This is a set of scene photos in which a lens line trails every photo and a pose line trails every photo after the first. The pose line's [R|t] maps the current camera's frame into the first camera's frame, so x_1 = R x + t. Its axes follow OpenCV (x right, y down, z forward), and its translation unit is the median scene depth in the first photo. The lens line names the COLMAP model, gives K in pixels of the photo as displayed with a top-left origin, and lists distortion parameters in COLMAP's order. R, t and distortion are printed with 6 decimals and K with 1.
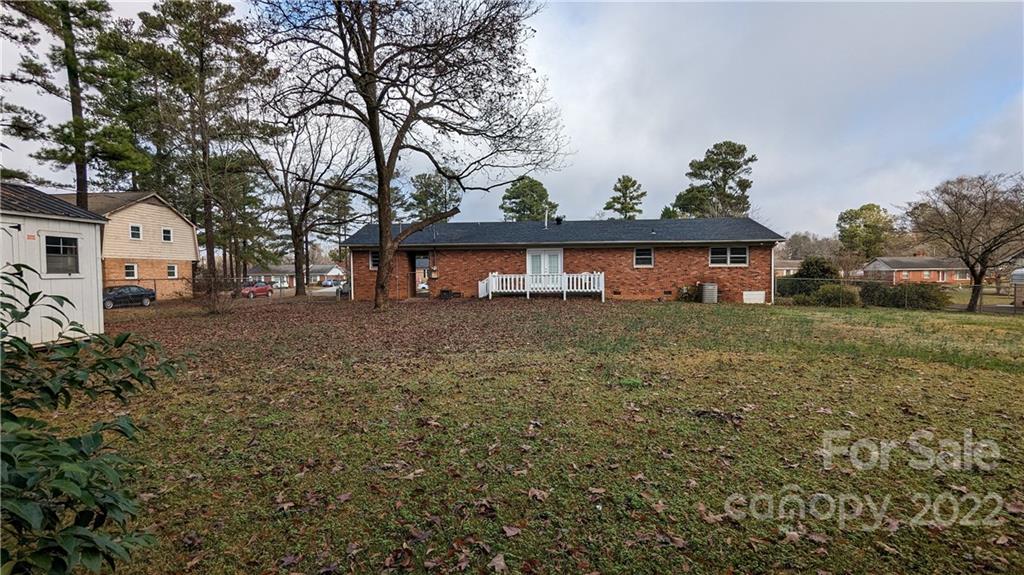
lens RADIAL K [[482.4, 0, 509.3], [0, 482.4, 290.4], [0, 0, 1]] dist [-0.002620, 0.001399]
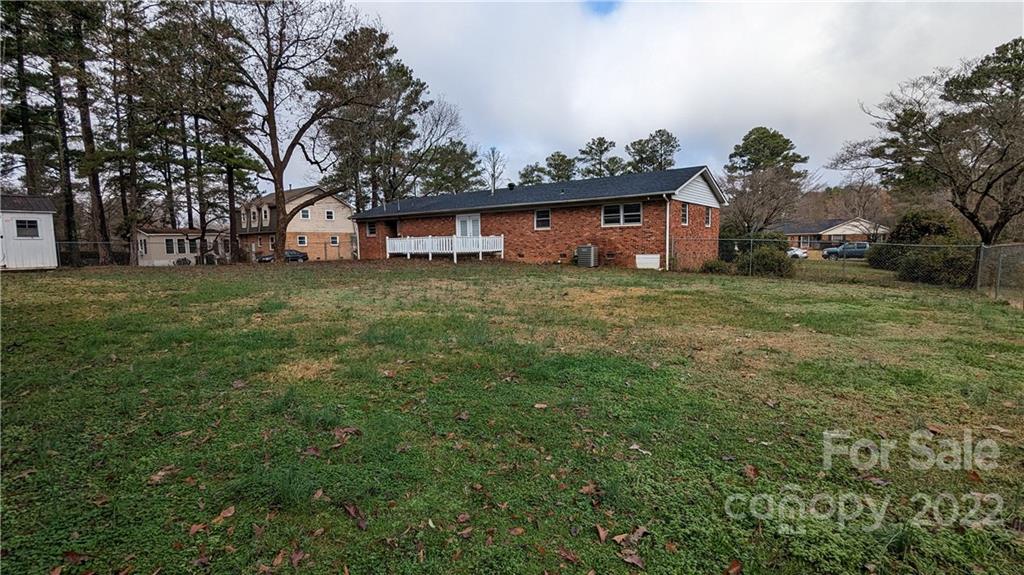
lens RADIAL K [[482.4, 0, 509.3], [0, 482.4, 290.4], [0, 0, 1]] dist [-0.002620, 0.001399]
pose [[0.829522, 0.046461, -0.556537, 0.771222], [-0.013277, 0.997892, 0.063517, 0.014068], [0.558316, -0.045300, 0.828391, 0.146674]]
